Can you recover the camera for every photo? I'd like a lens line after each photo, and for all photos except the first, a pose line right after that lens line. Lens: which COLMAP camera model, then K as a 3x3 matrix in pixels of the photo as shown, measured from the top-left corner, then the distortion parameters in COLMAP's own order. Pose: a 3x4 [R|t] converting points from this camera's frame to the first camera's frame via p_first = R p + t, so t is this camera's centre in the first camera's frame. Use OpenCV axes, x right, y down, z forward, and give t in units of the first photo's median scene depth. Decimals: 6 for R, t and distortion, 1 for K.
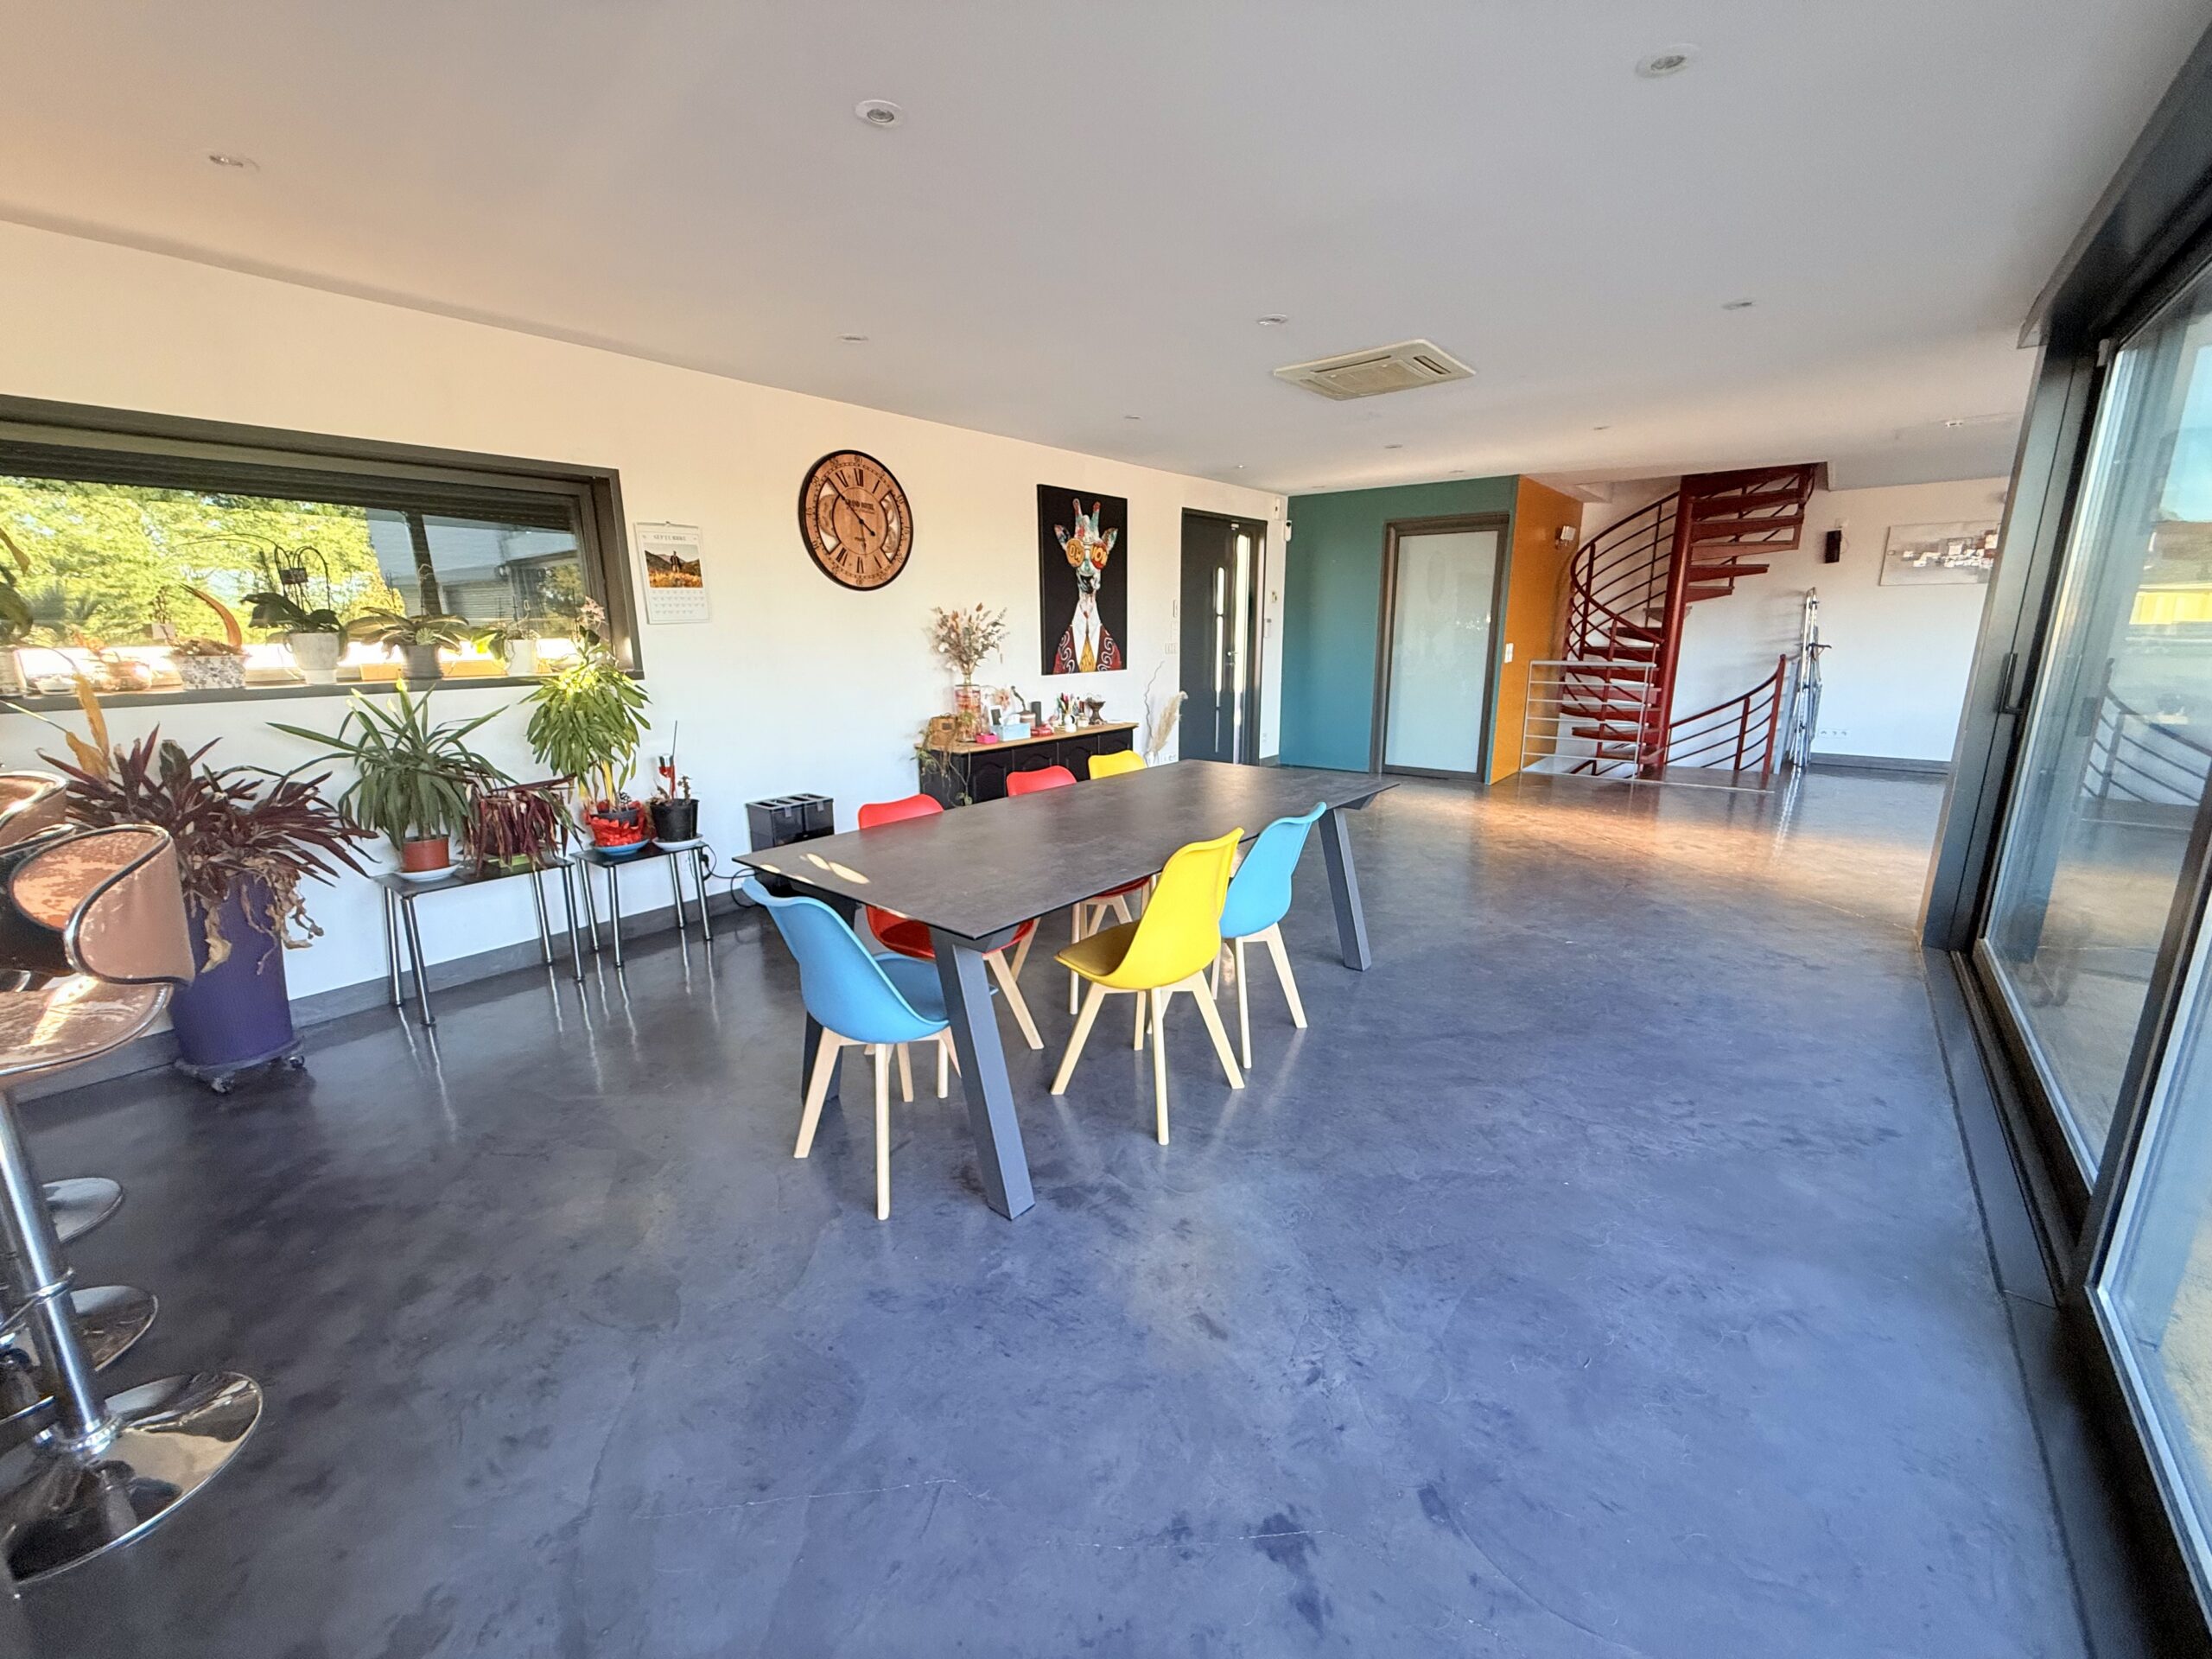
lens RADIAL K [[881.4, 0, 1104.0], [0, 881.4, 825.0], [0, 0, 1]] dist [0.001796, 0.000134]
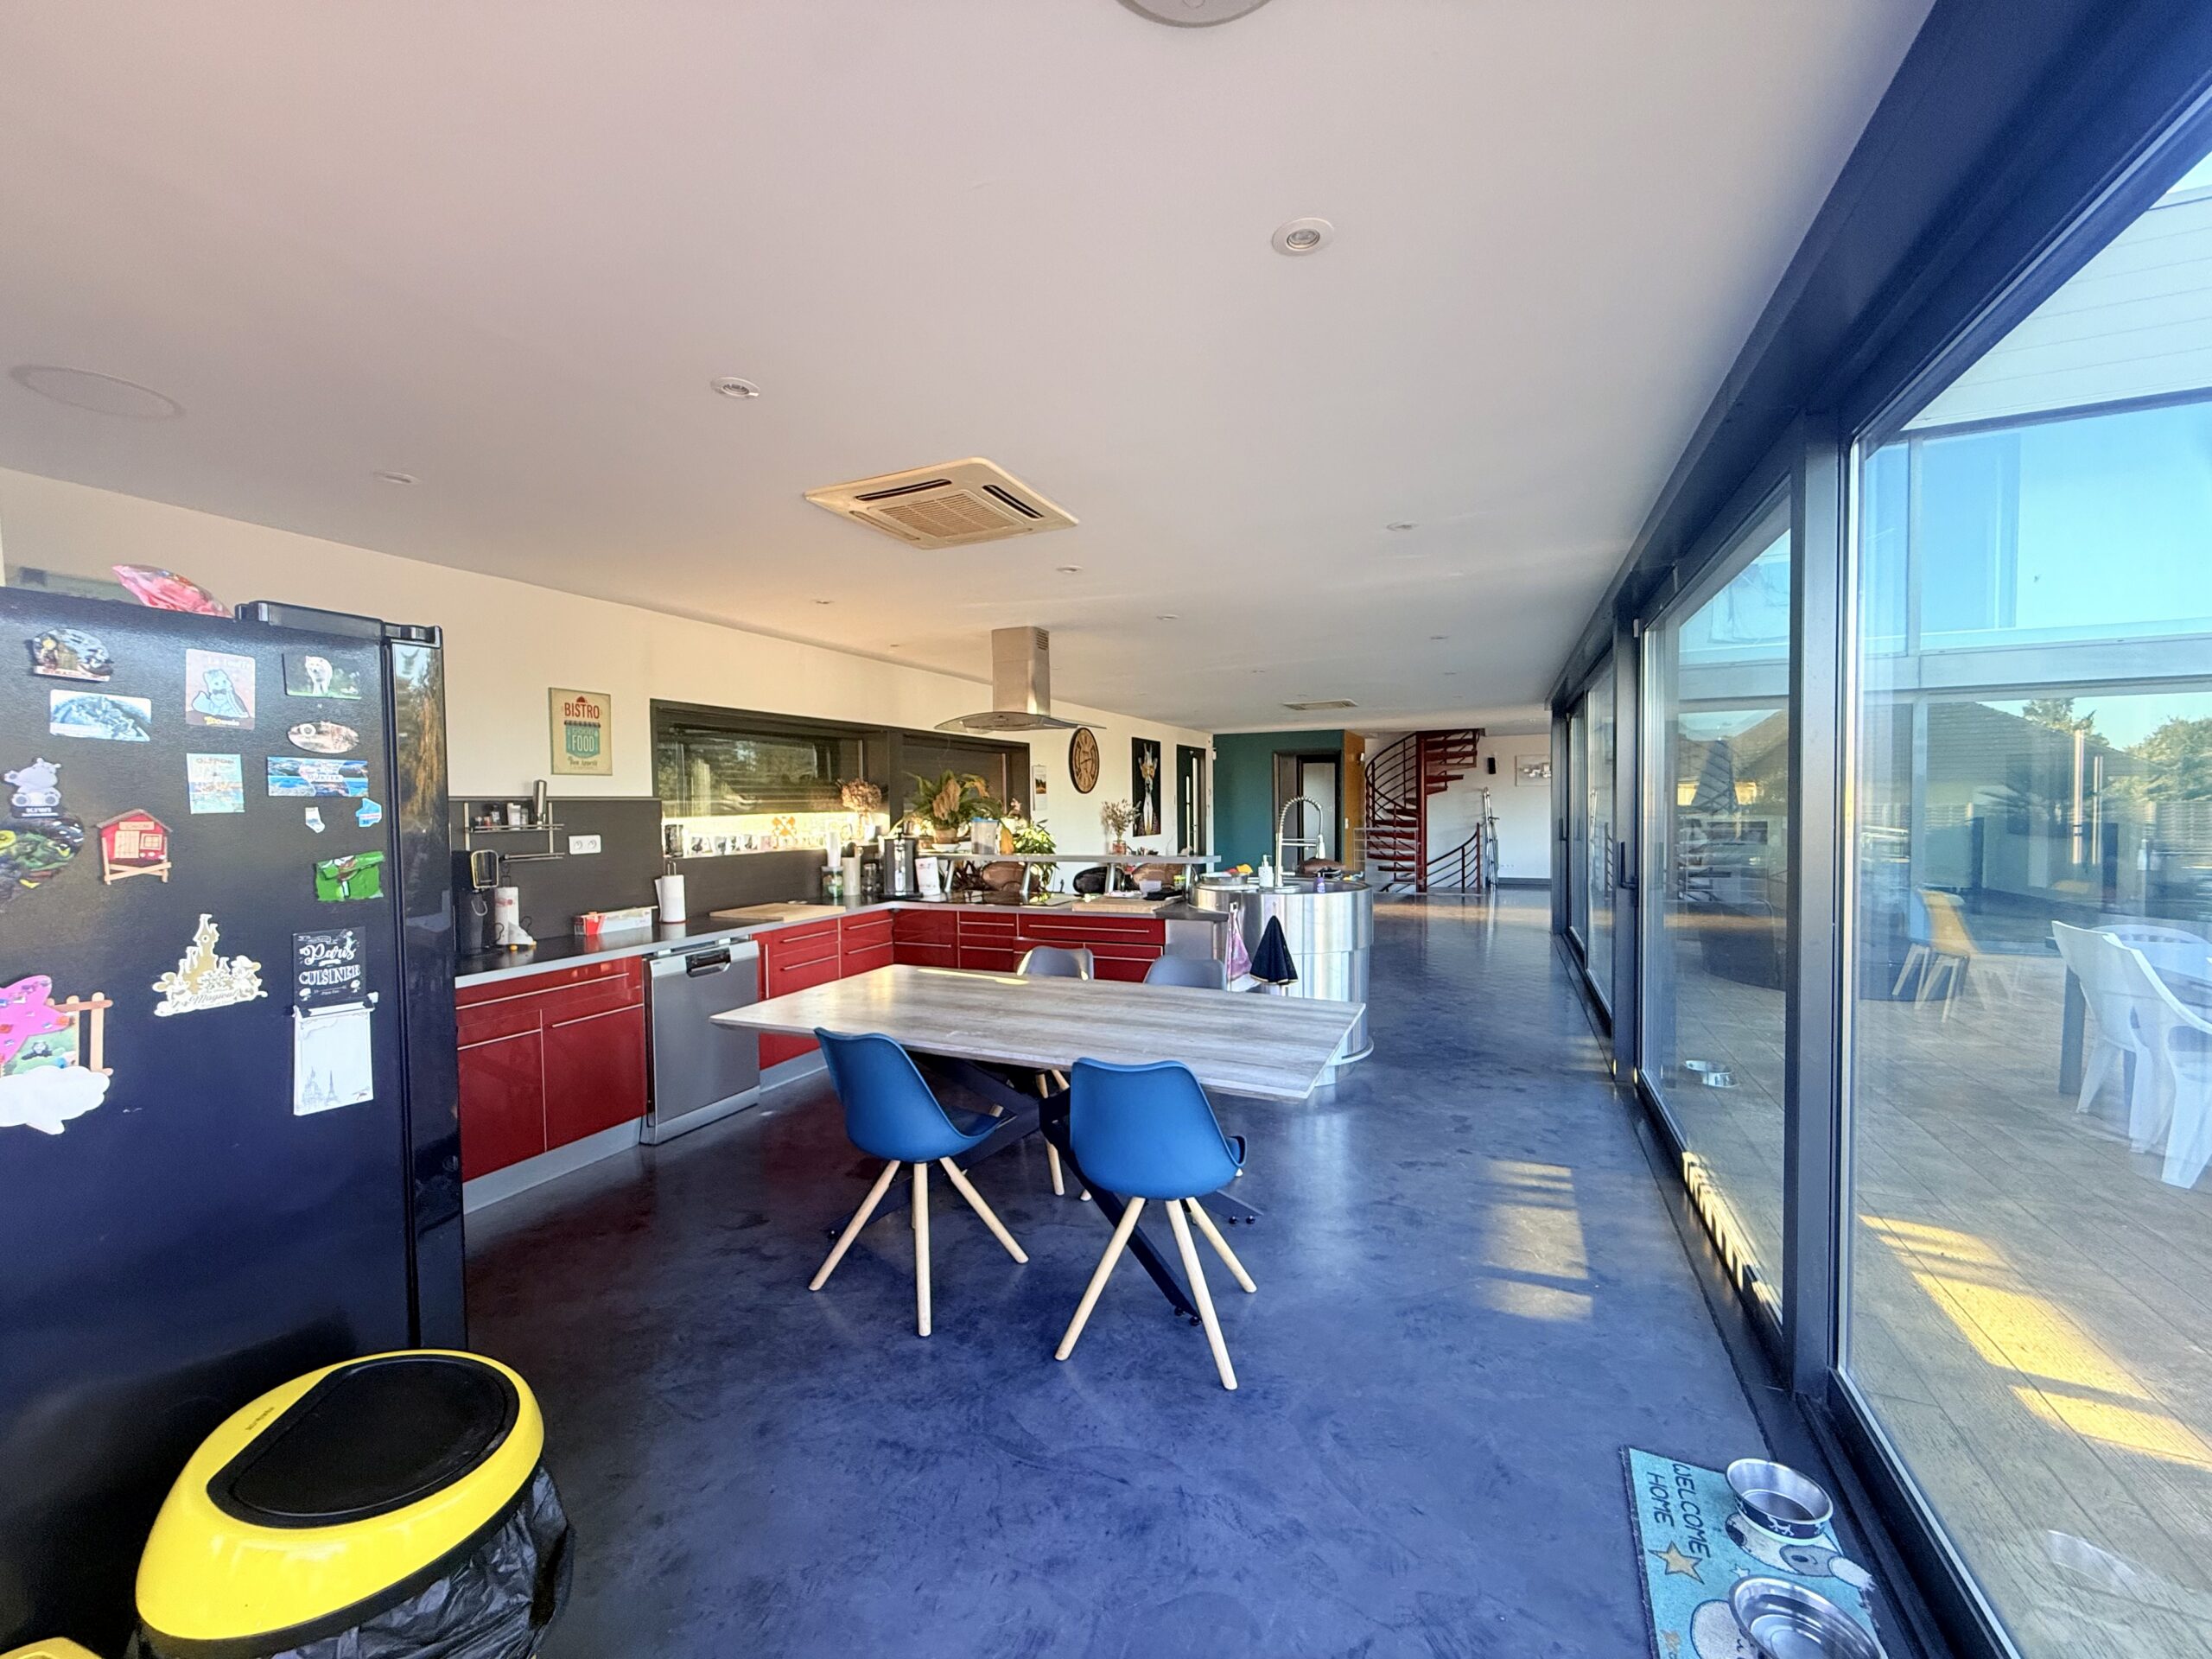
lens RADIAL K [[881.4, 0, 1105.9], [0, 881.4, 830.1], [0, 0, 1]] dist [0.001796, 0.000134]
pose [[0.964046, -0.013445, 0.265394, -0.454432], [0.065733, 0.979747, -0.189143, 0.115382], [-0.257476, 0.199787, 0.945405, -0.521802]]
